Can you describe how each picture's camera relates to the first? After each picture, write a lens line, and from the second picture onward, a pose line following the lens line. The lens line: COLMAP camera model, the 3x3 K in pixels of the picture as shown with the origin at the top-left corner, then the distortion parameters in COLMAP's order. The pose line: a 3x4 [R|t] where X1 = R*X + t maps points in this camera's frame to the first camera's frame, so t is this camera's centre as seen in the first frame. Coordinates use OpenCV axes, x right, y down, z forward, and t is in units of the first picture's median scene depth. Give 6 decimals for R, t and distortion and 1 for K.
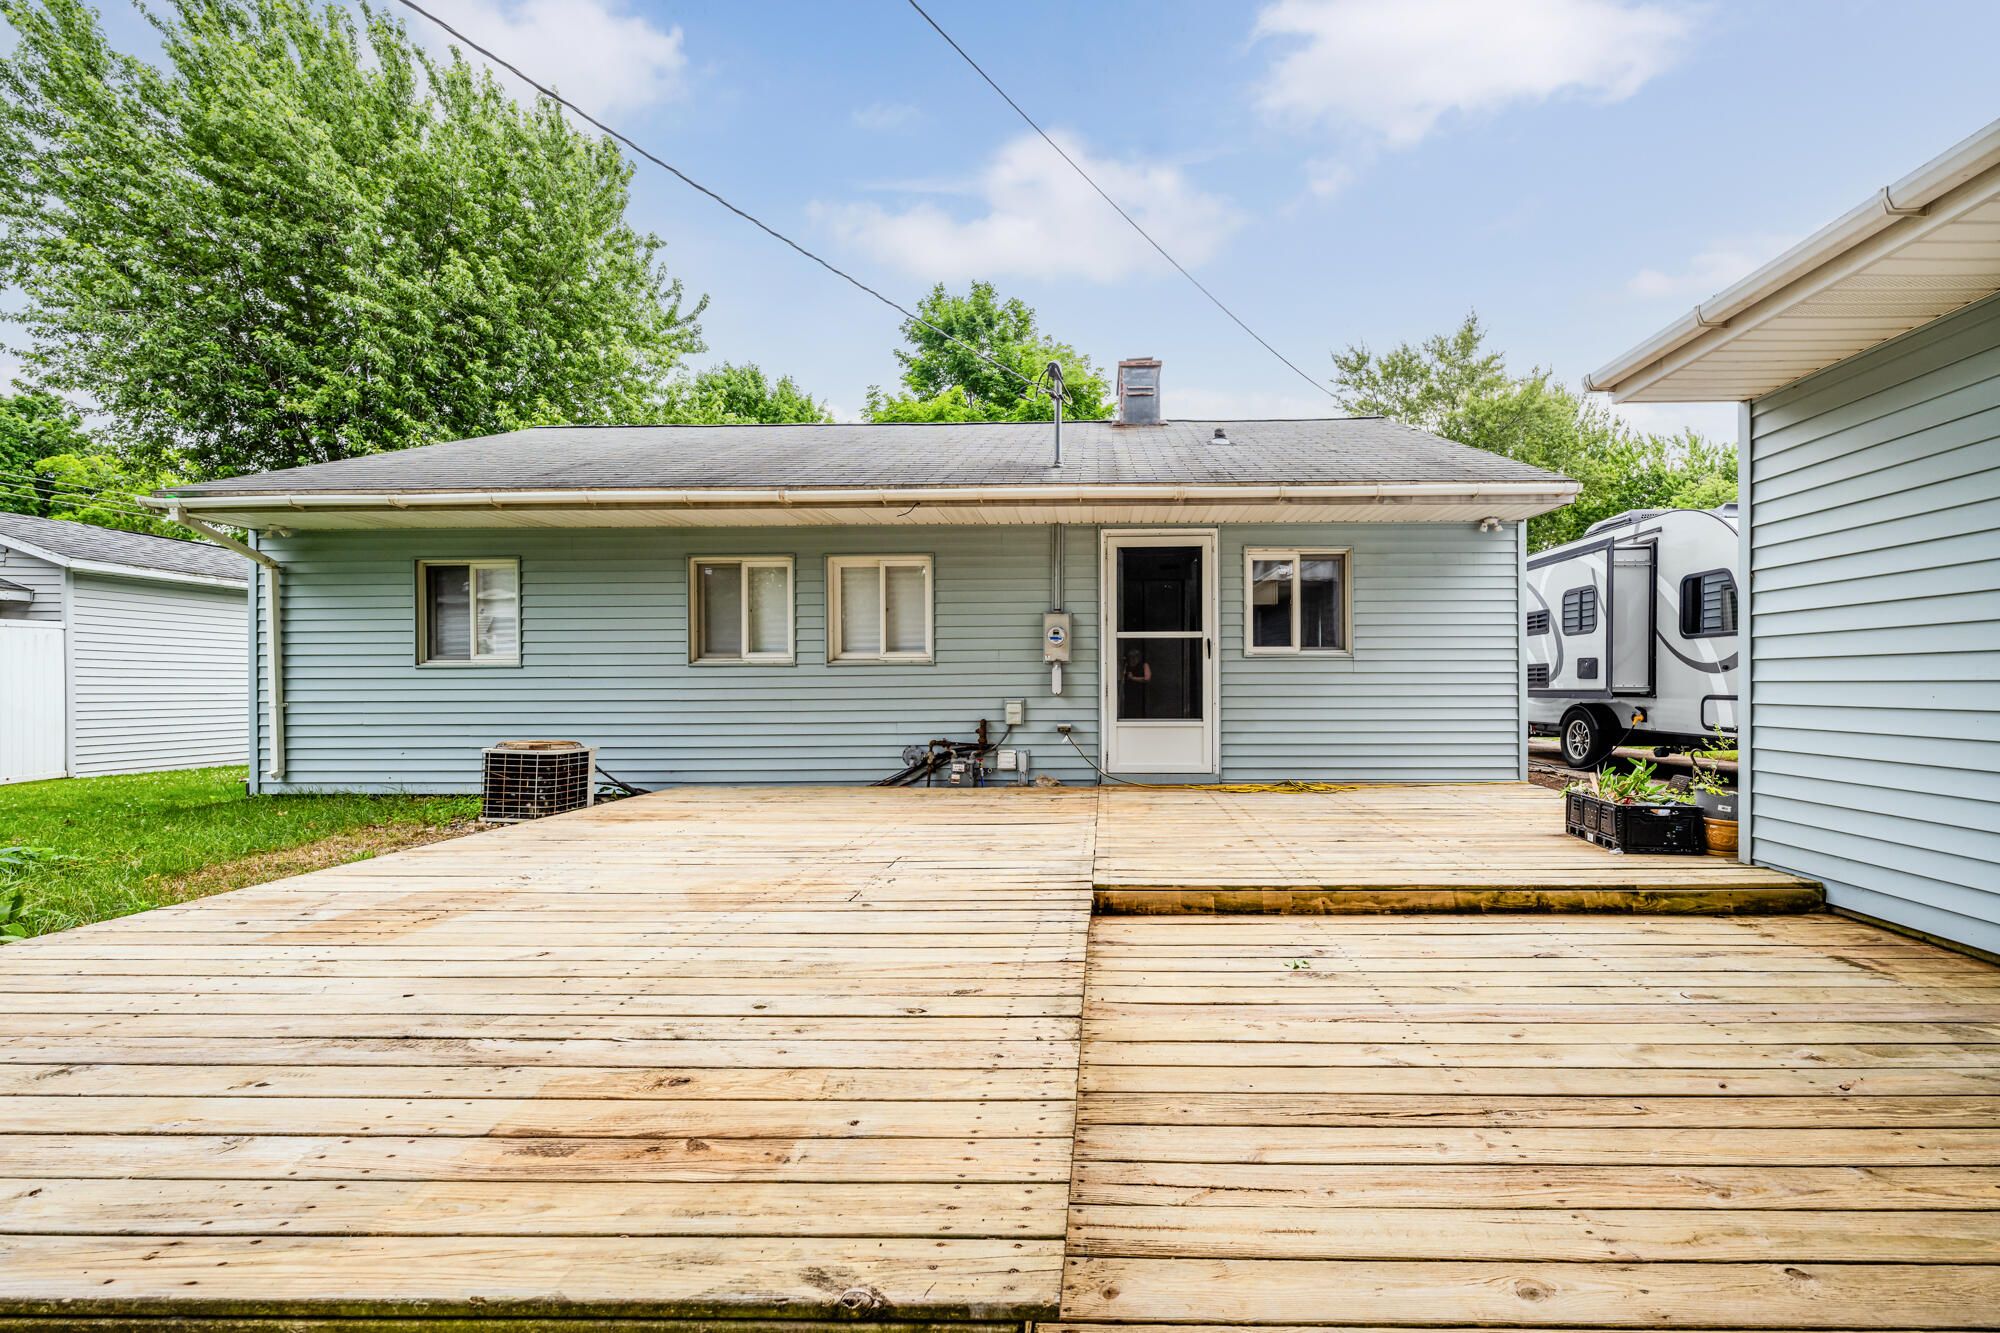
lens RADIAL K [[823.6, 0, 1118.7], [0, 823.6, 693.5], [0, 0, 1]] dist [0.001027, 0.000094]
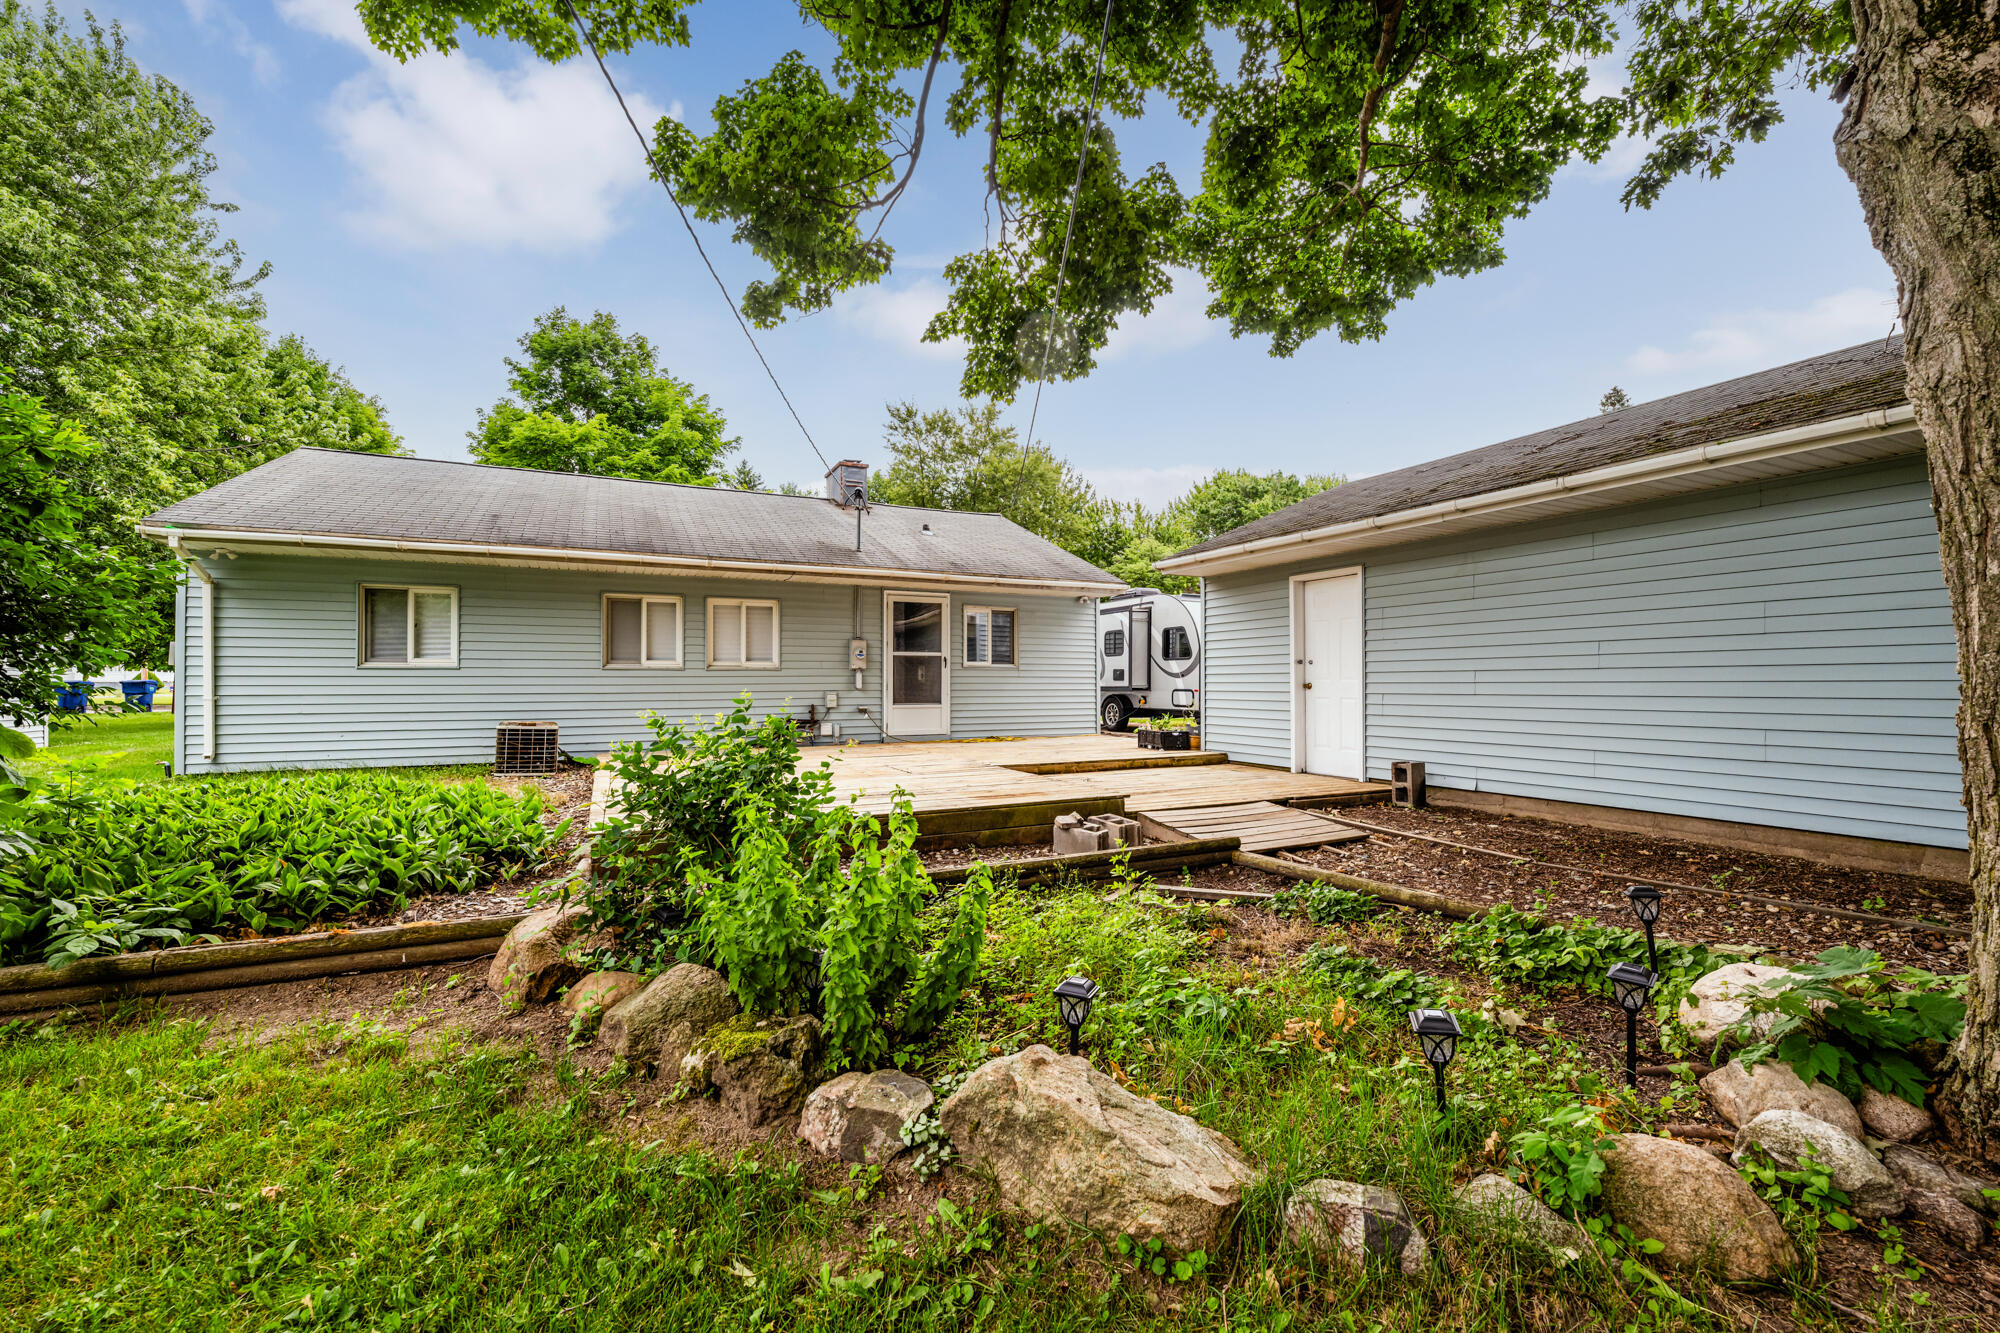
lens RADIAL K [[823.6, 0, 993.9], [0, 823.6, 672.4], [0, 0, 1]] dist [0.001027, 0.000094]
pose [[0.900211, 0.008735, 0.435366, -0.521296], [0.002121, 0.999699, -0.024443, 0.008702], [-0.435449, 0.022927, 0.899922, -0.571961]]
